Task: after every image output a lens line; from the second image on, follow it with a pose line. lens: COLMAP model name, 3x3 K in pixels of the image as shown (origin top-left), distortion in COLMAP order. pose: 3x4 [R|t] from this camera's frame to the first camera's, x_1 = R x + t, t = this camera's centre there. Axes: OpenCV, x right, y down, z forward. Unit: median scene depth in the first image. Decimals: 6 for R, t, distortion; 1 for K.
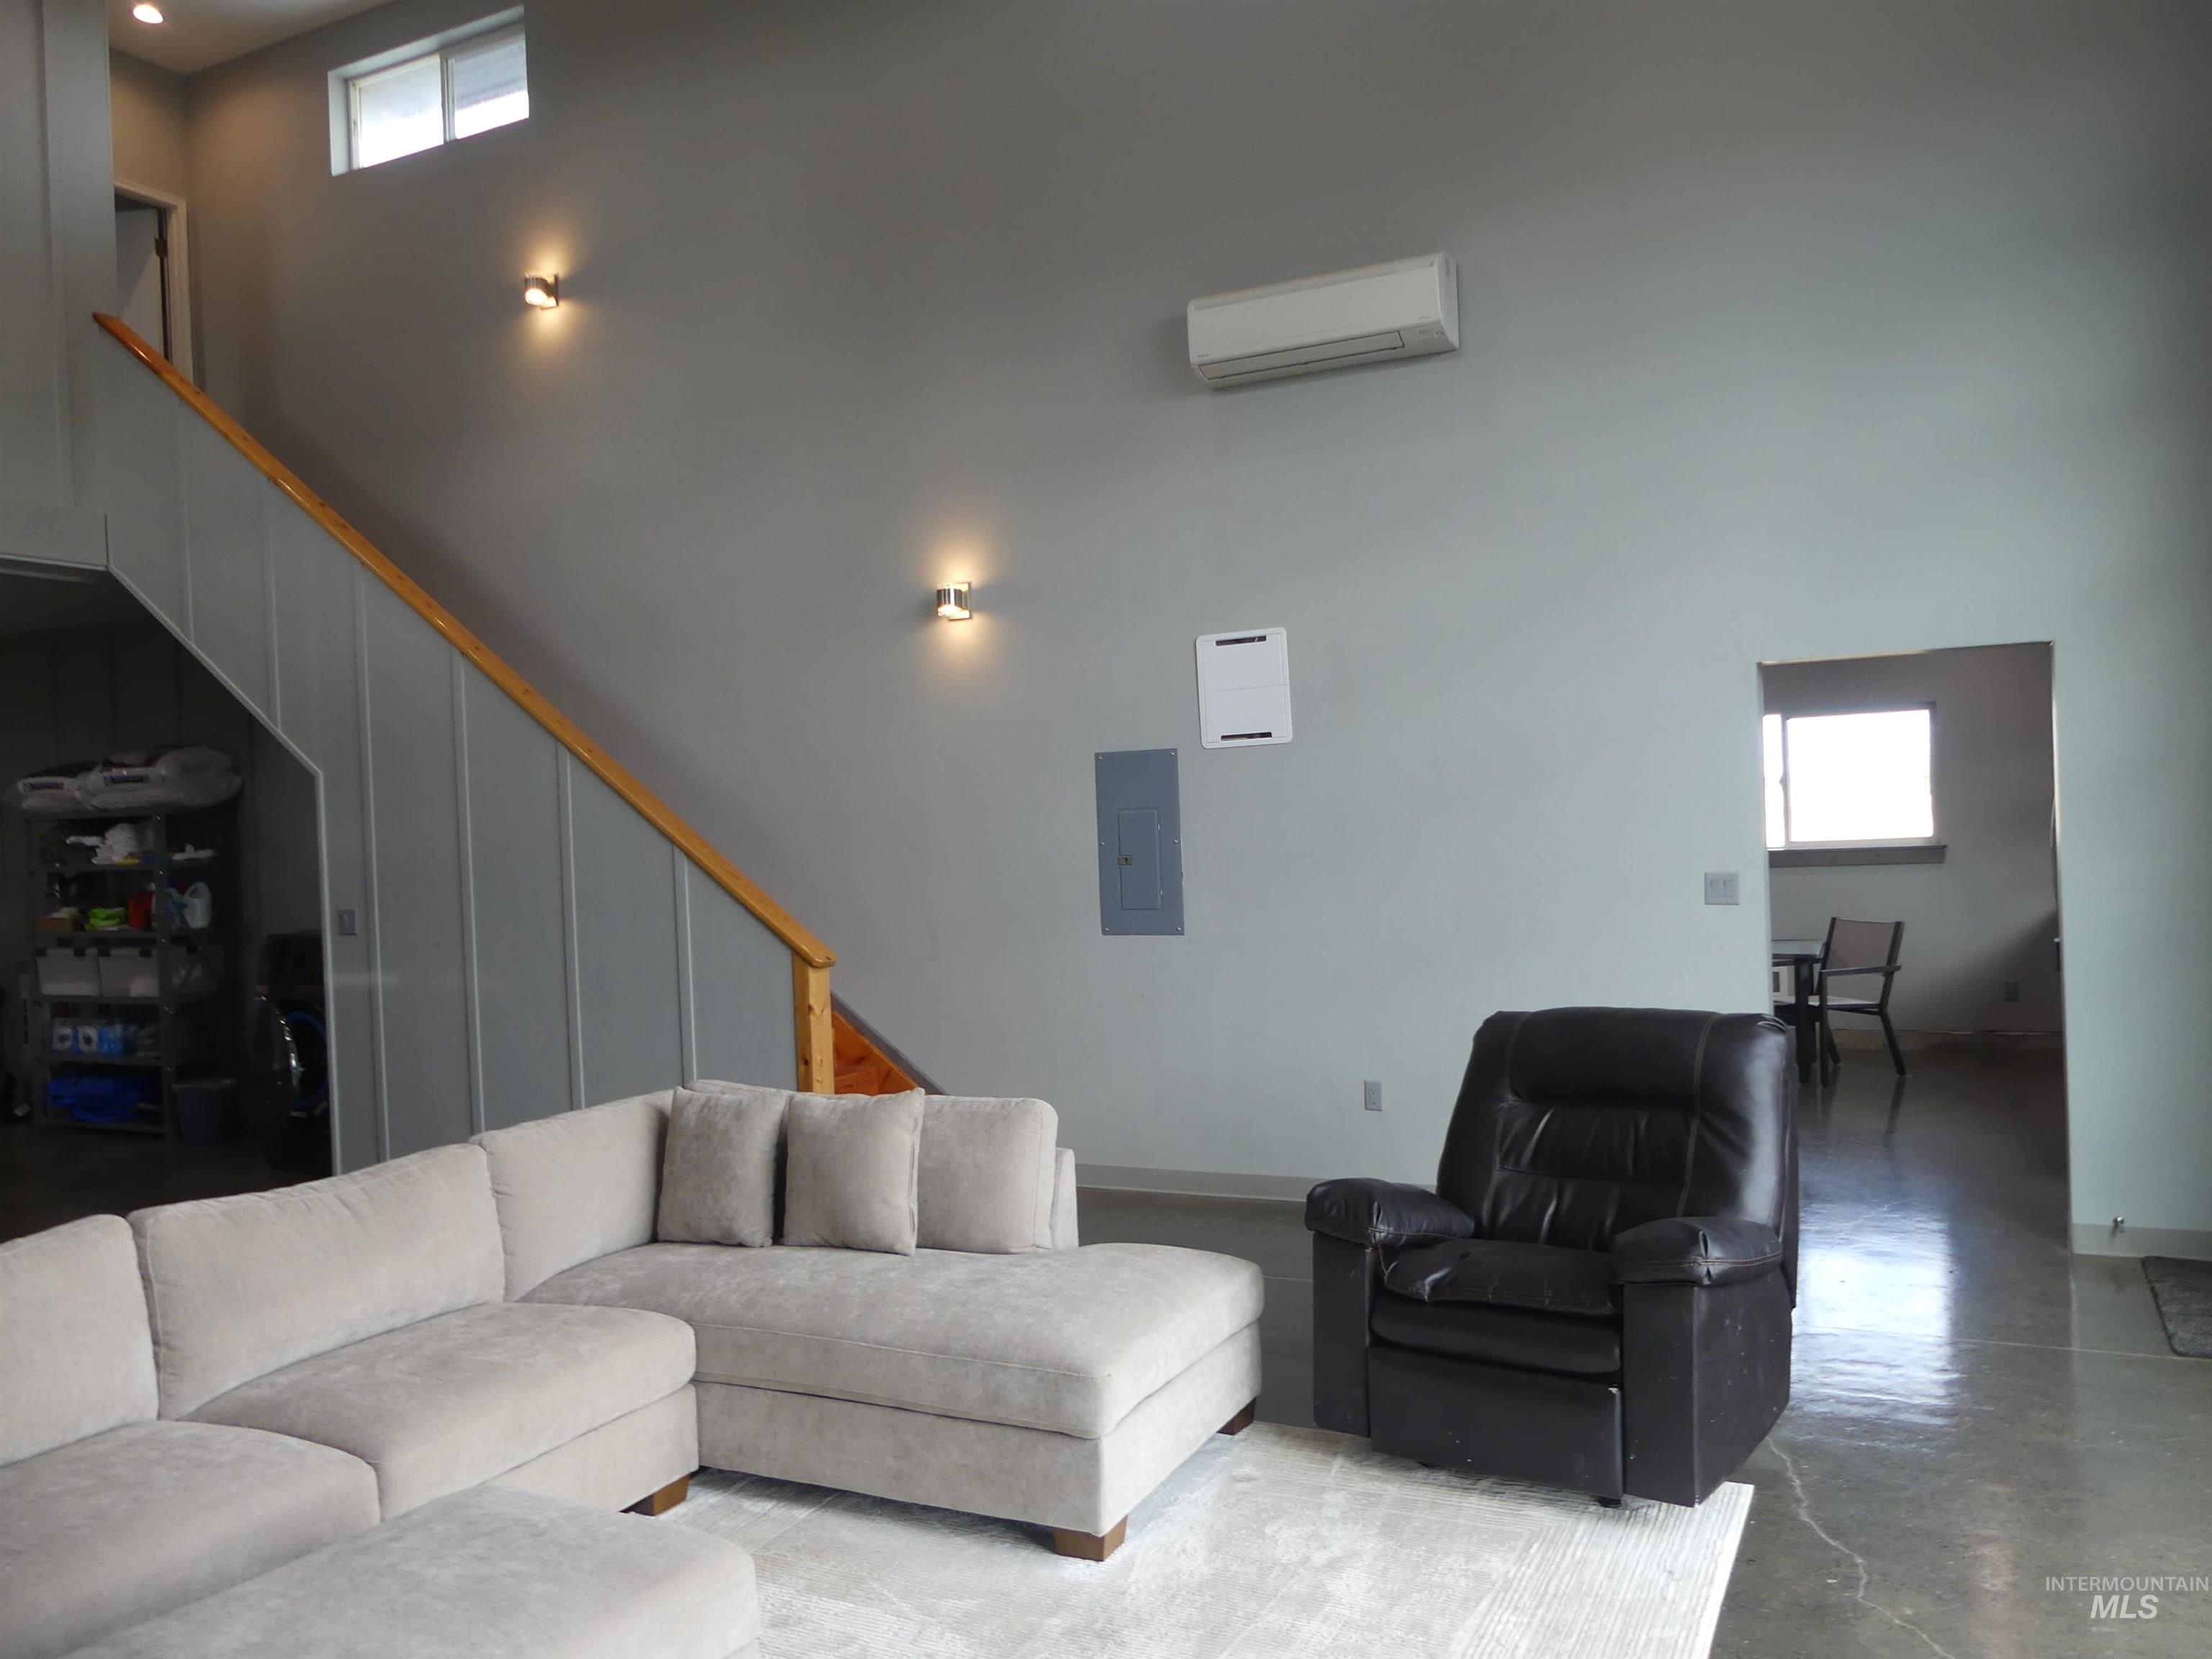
lens RADIAL K [[1691.4, 0, 1110.7], [0, 1691.4, 839.6], [0, 0, 1]] dist [-0.002310, 0.009069]
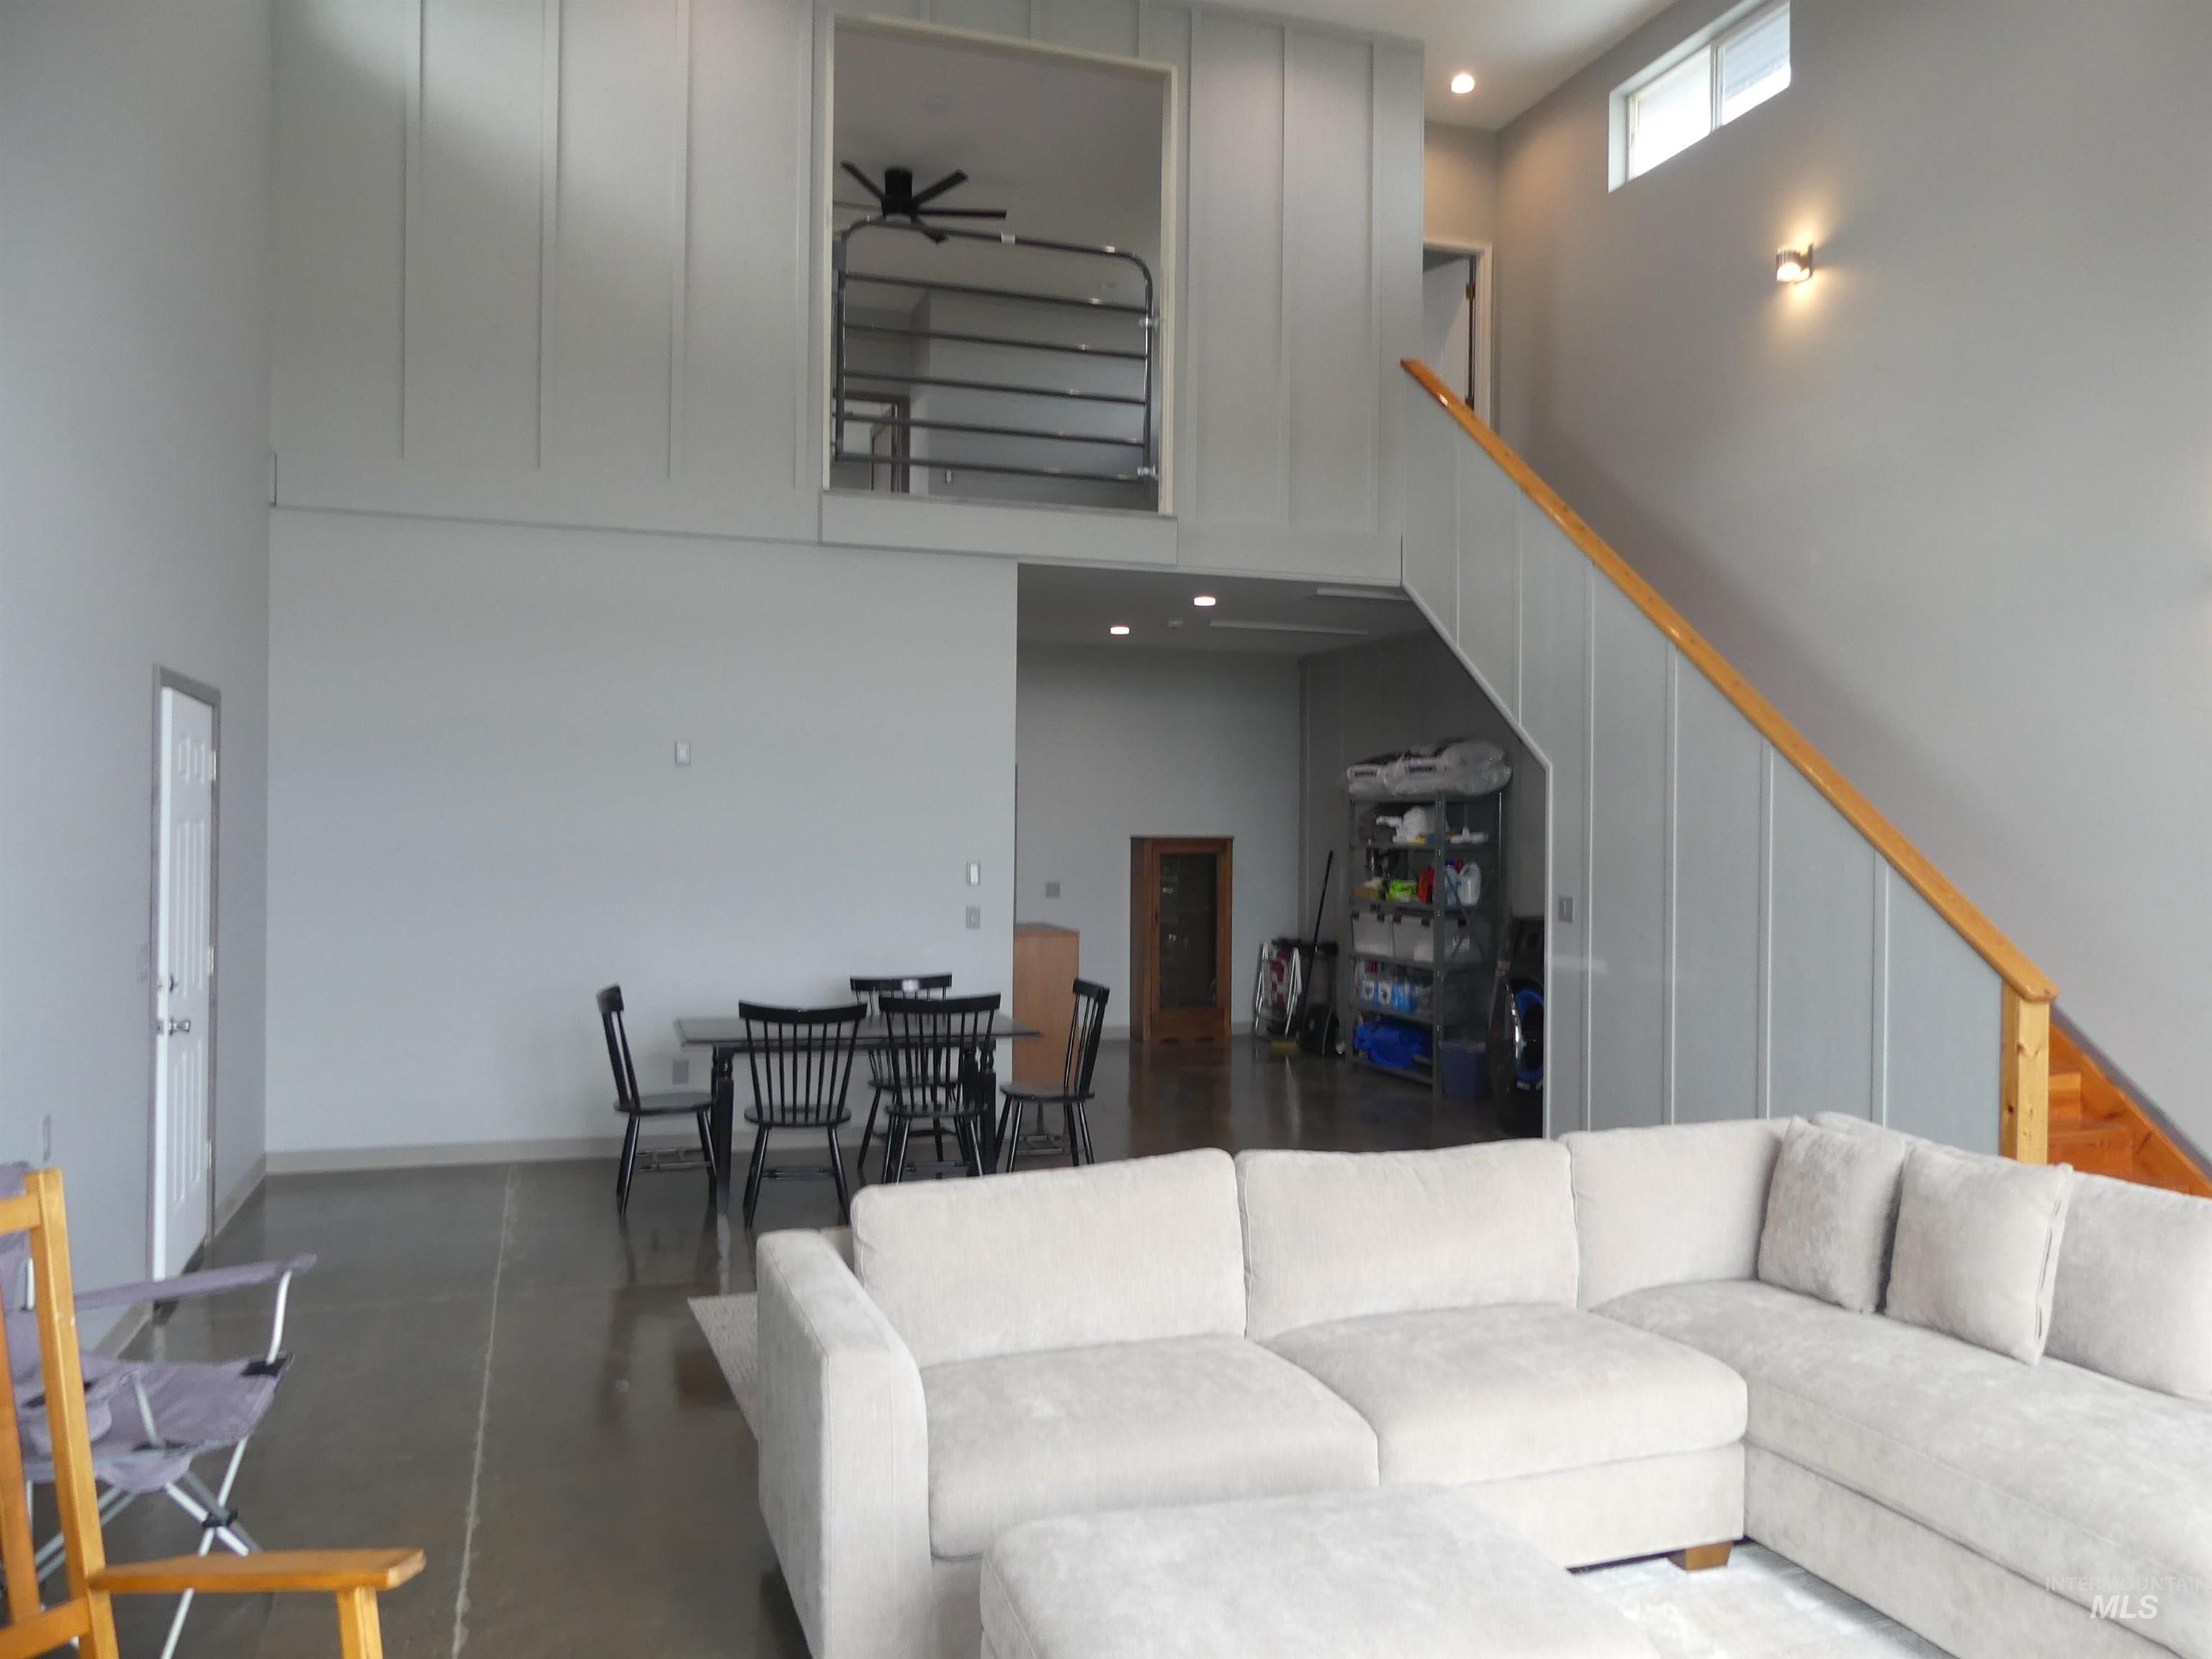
lens RADIAL K [[1677.9, 0, 1117.6], [0, 1677.9, 845.8], [0, 0, 1]] dist [-0.013572, -0.001882]
pose [[0.718095, 0.045809, -0.694435, 0.074708], [-0.039508, 0.998905, 0.025039, -0.005672], [0.694822, 0.009455, 0.719119, 0.071685]]
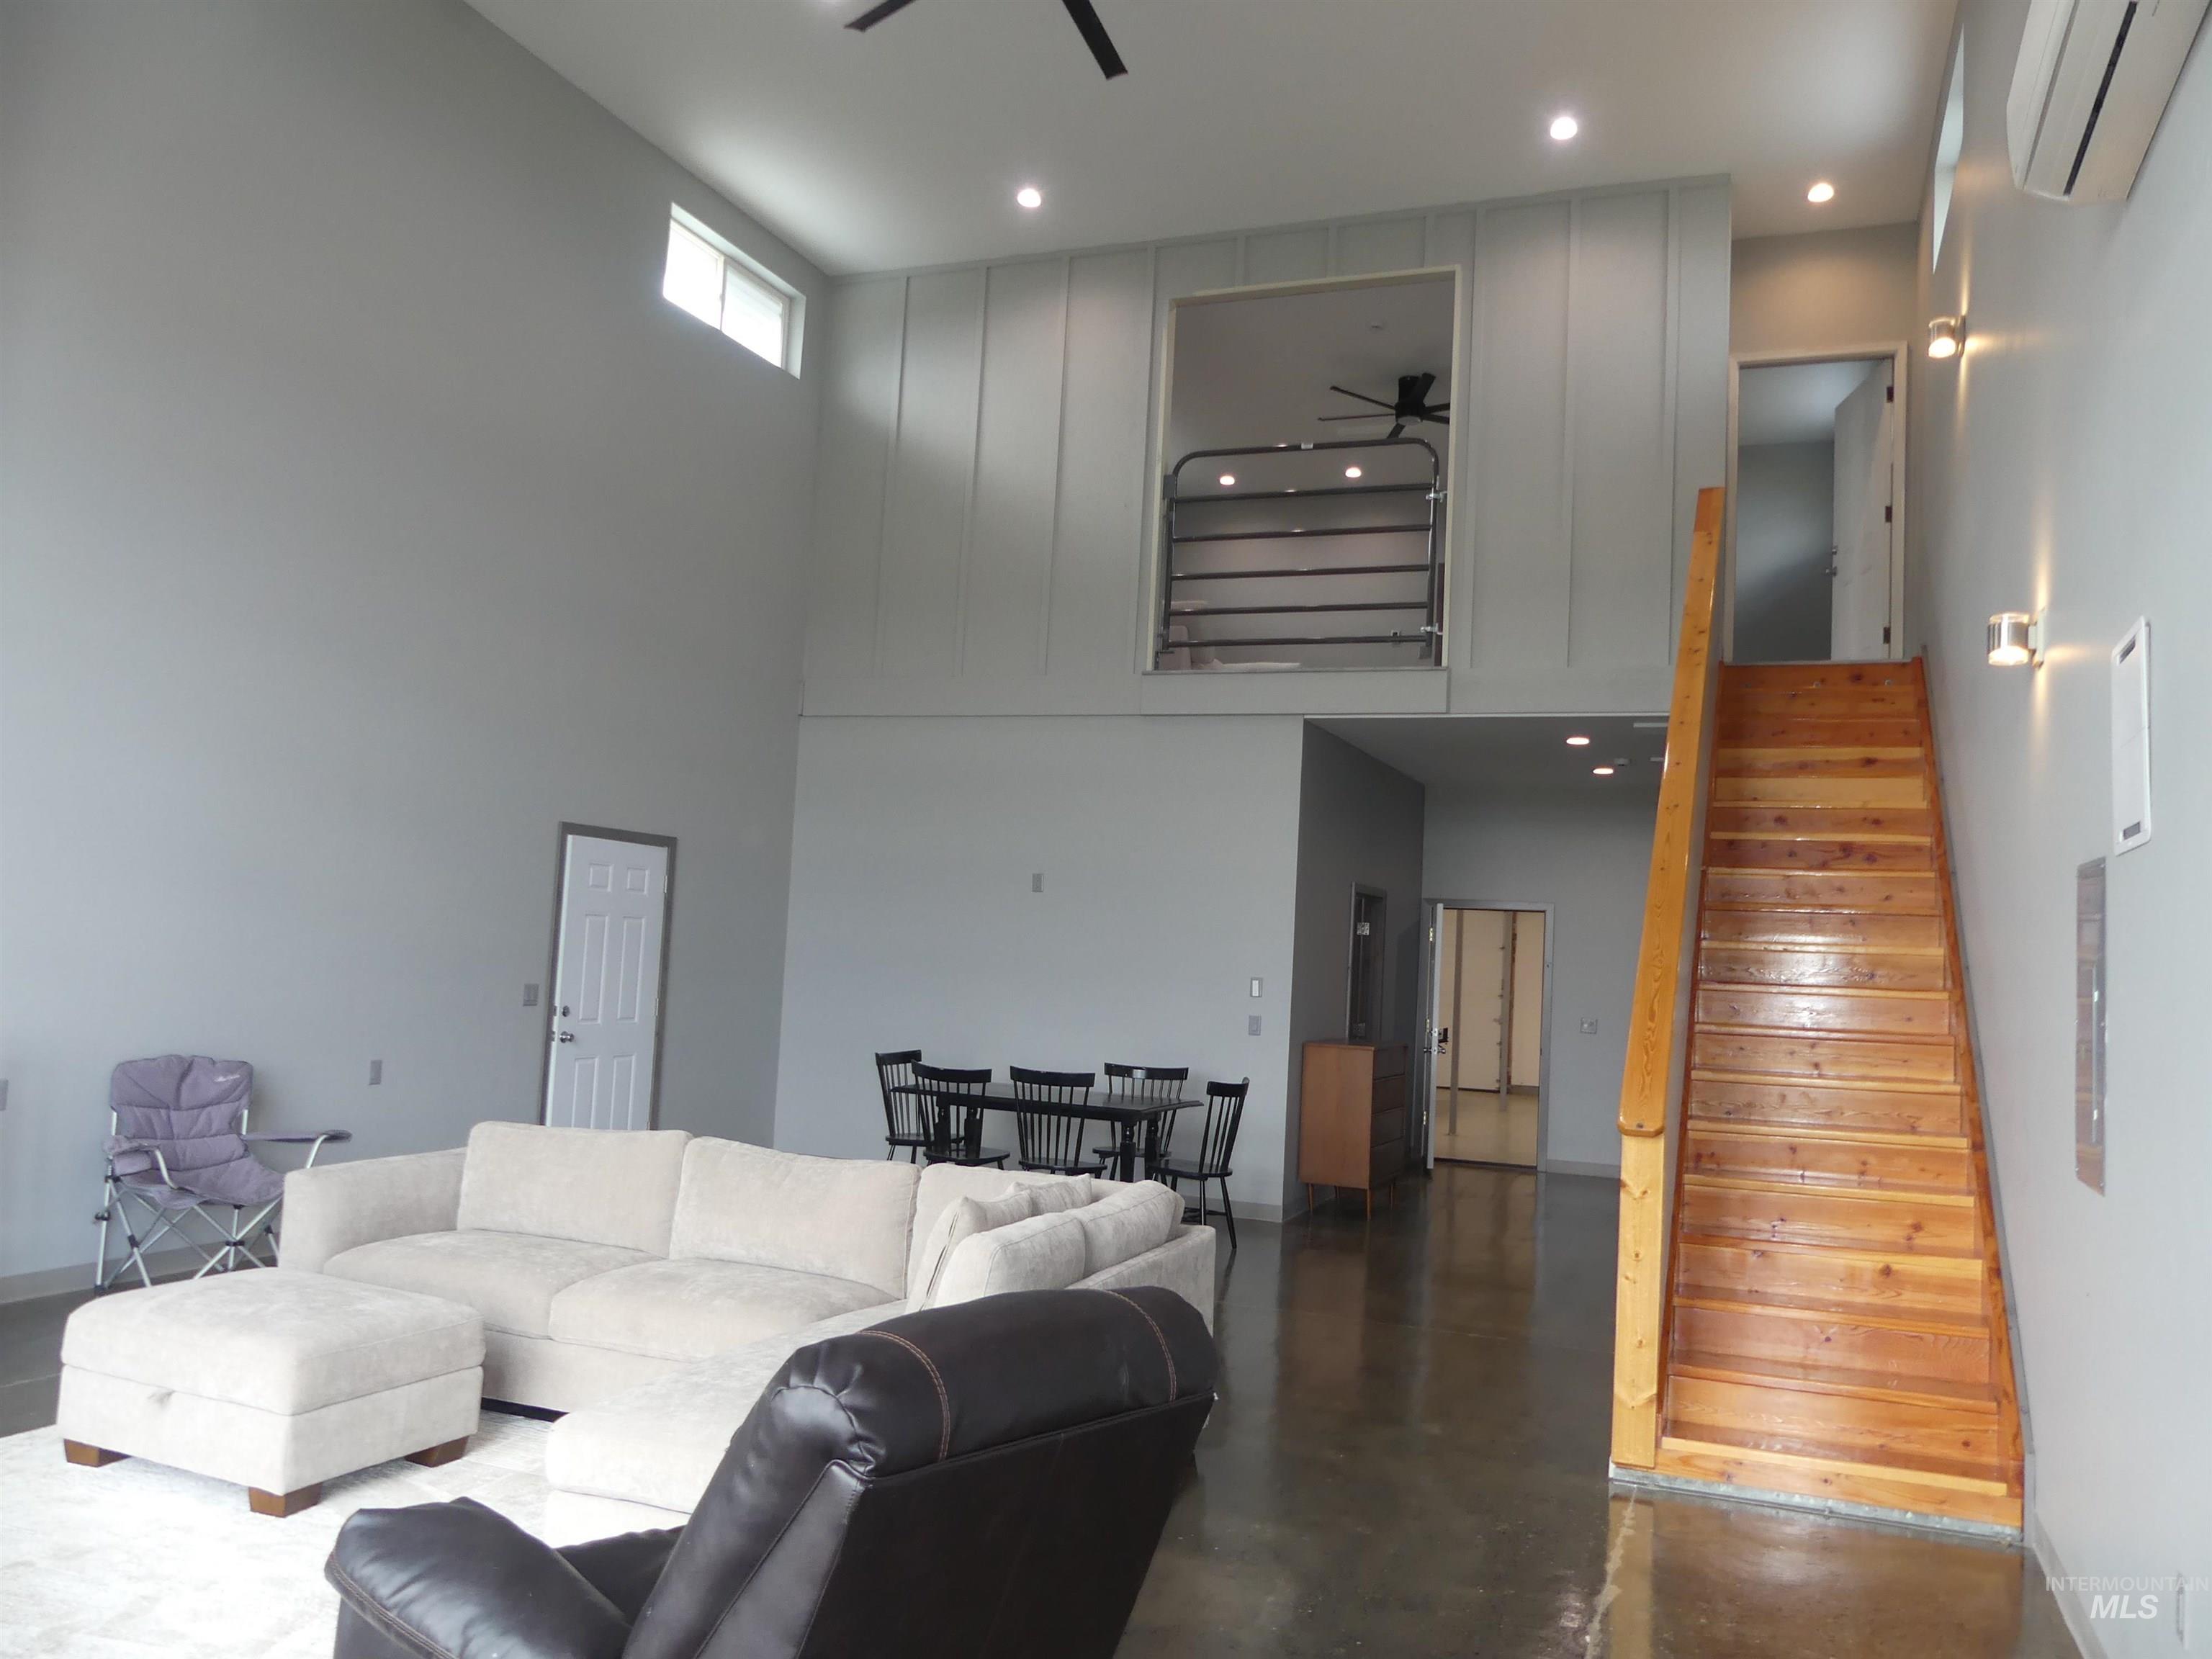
lens RADIAL K [[1691.4, 0, 1110.7], [0, 1691.4, 839.6], [0, 0, 1]] dist [-0.002310, 0.009069]
pose [[0.081789, -0.027928, -0.996258, 0.585033], [-0.062147, 0.997519, -0.033065, -0.021185], [0.994710, 0.064619, 0.079850, 0.651628]]
